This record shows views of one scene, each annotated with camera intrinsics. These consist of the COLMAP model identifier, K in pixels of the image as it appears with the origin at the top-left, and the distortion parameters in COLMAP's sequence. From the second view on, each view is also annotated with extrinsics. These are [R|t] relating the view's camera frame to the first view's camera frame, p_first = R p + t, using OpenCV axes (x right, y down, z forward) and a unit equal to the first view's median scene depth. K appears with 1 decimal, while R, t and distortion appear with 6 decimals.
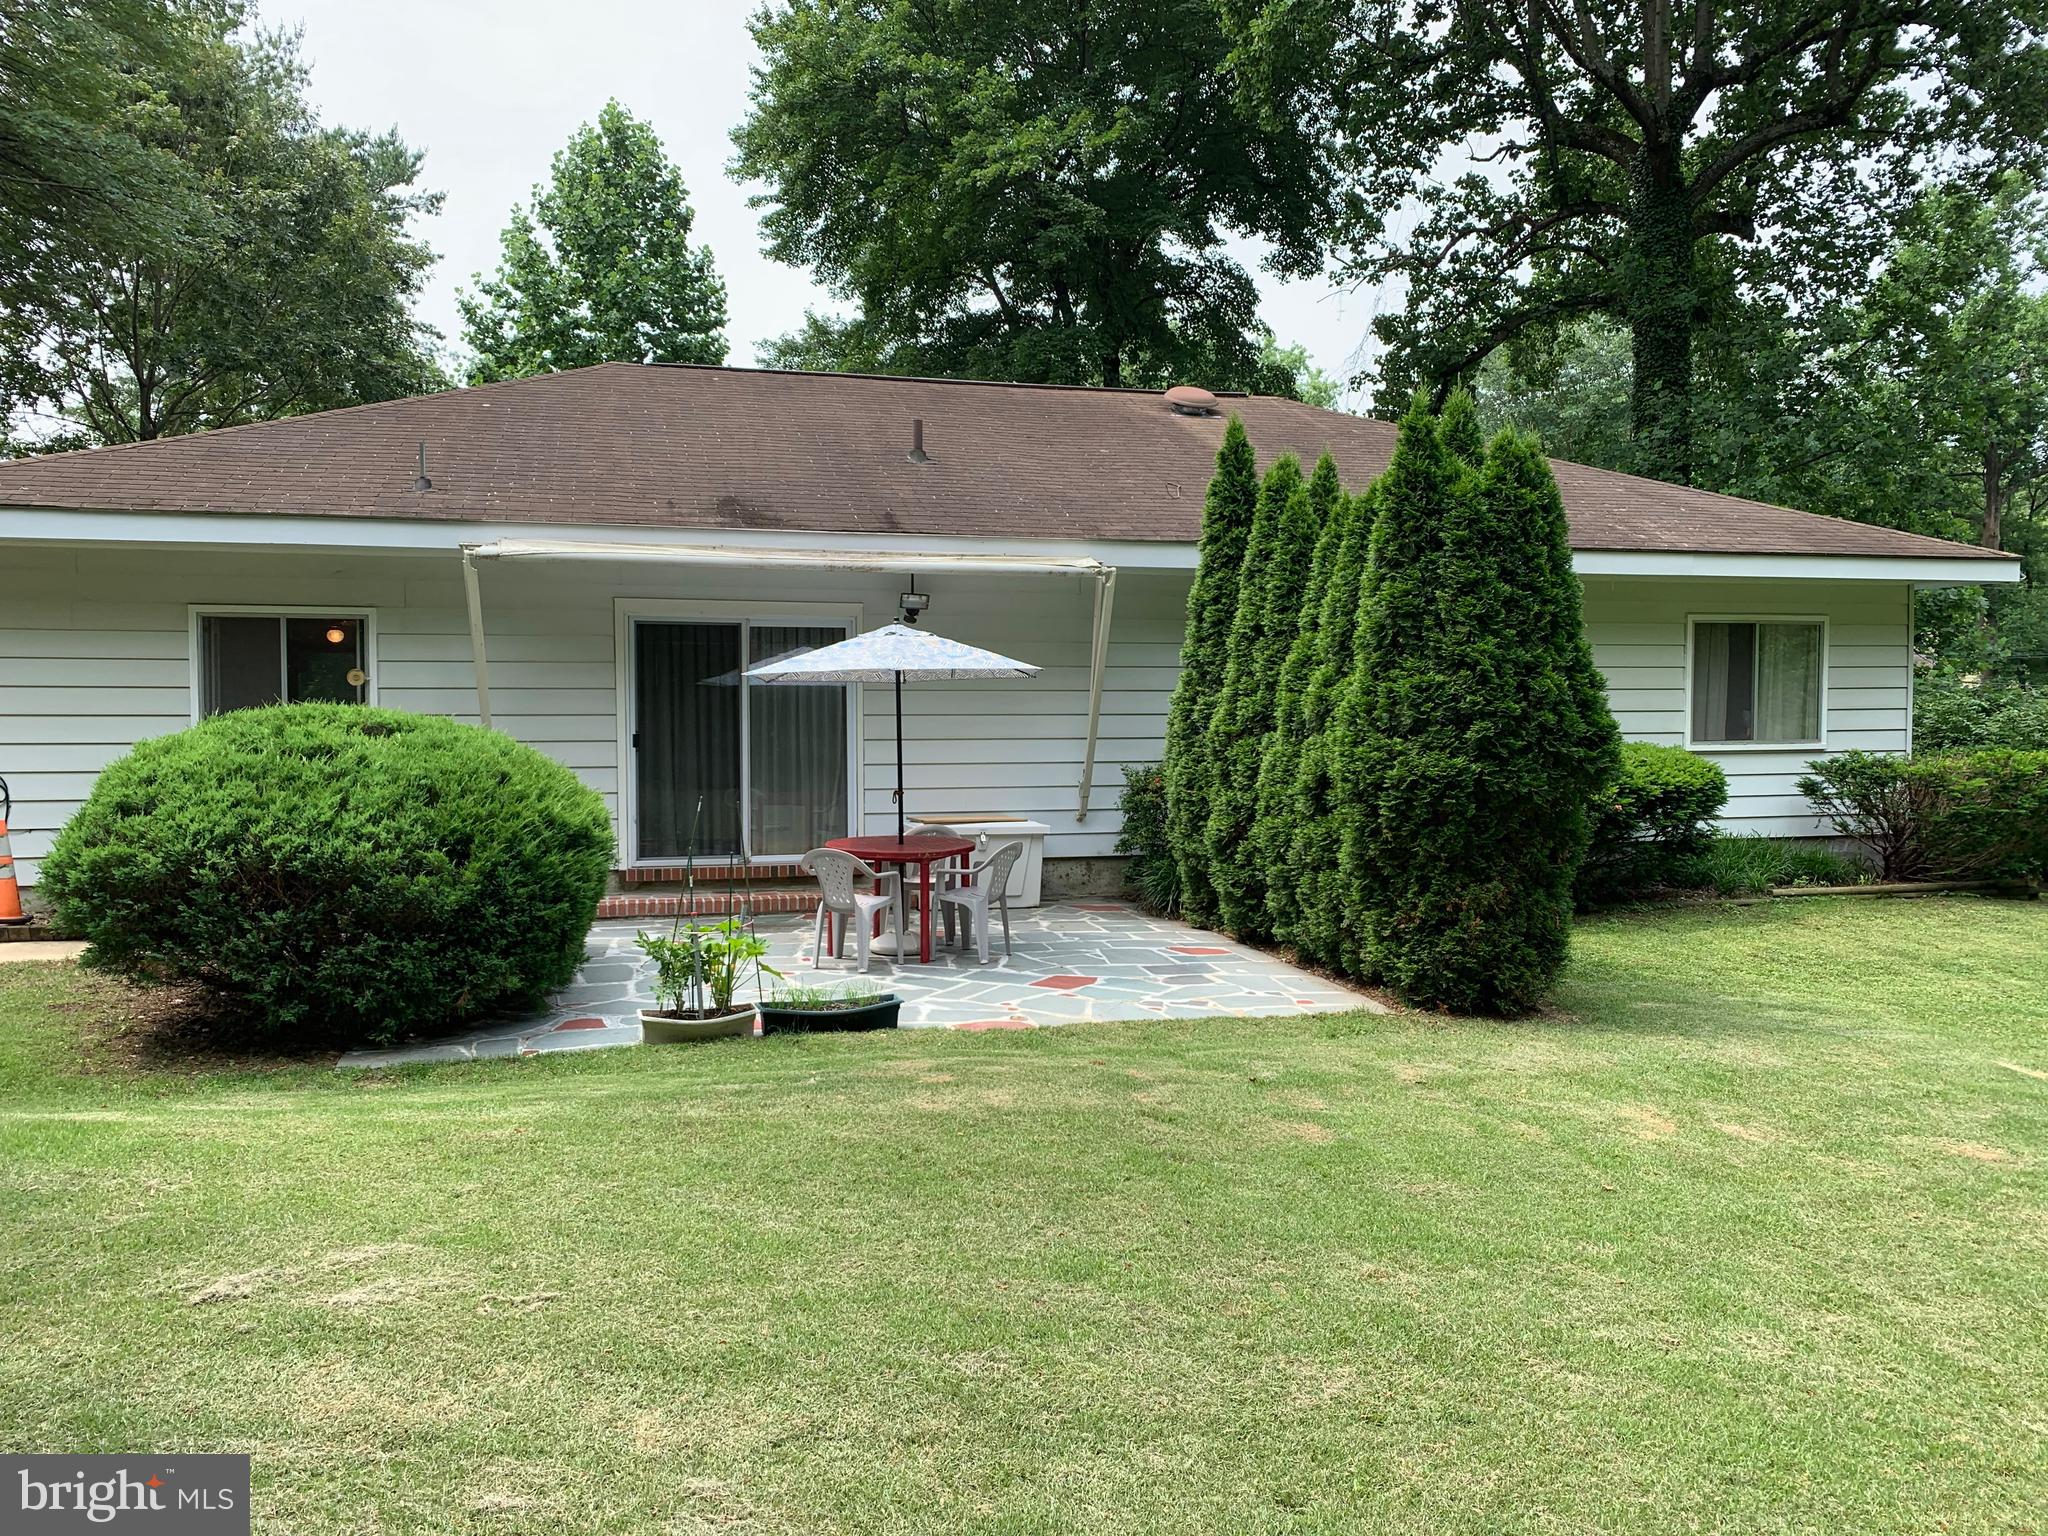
lens RADIAL K [[1592.7, 0, 1024.0], [0, 1592.7, 768.0], [0, 0, 1]] dist [-0.002138, 0.017693]
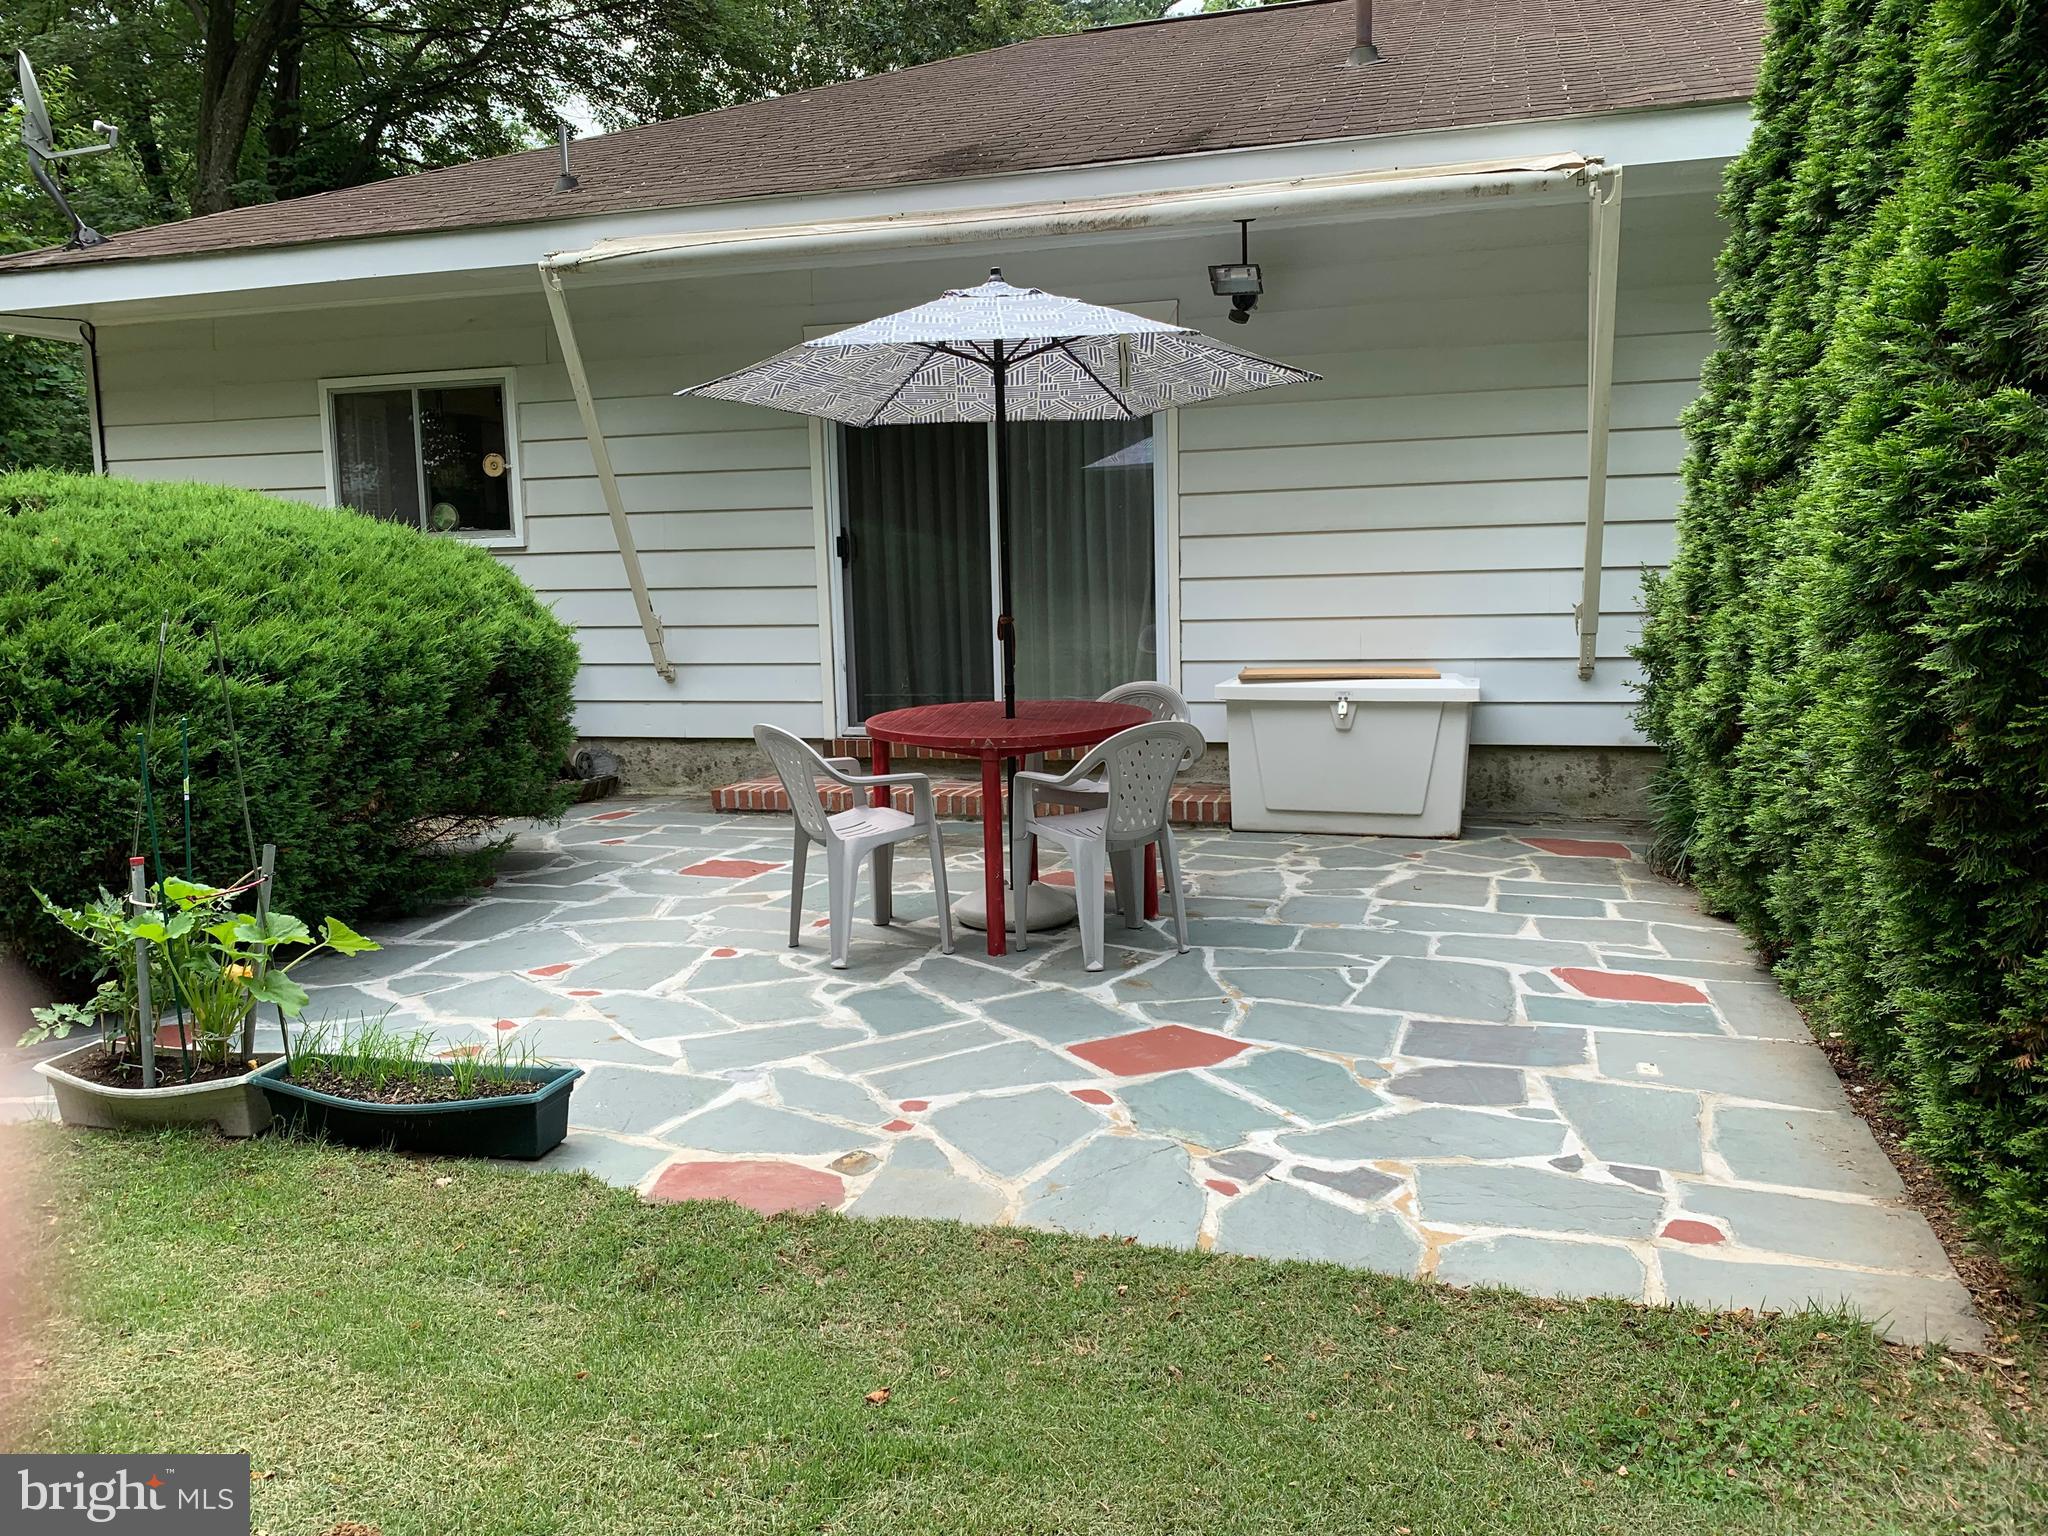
lens RADIAL K [[1592.7, 0, 1024.0], [0, 1592.7, 768.0], [0, 0, 1]] dist [-0.002138, 0.017693]
pose [[0.856544, 0.044946, -0.514114, 0.172444], [0.002933, 0.995760, 0.091939, 0.014773], [0.516066, -0.080258, 0.852780, 0.502608]]
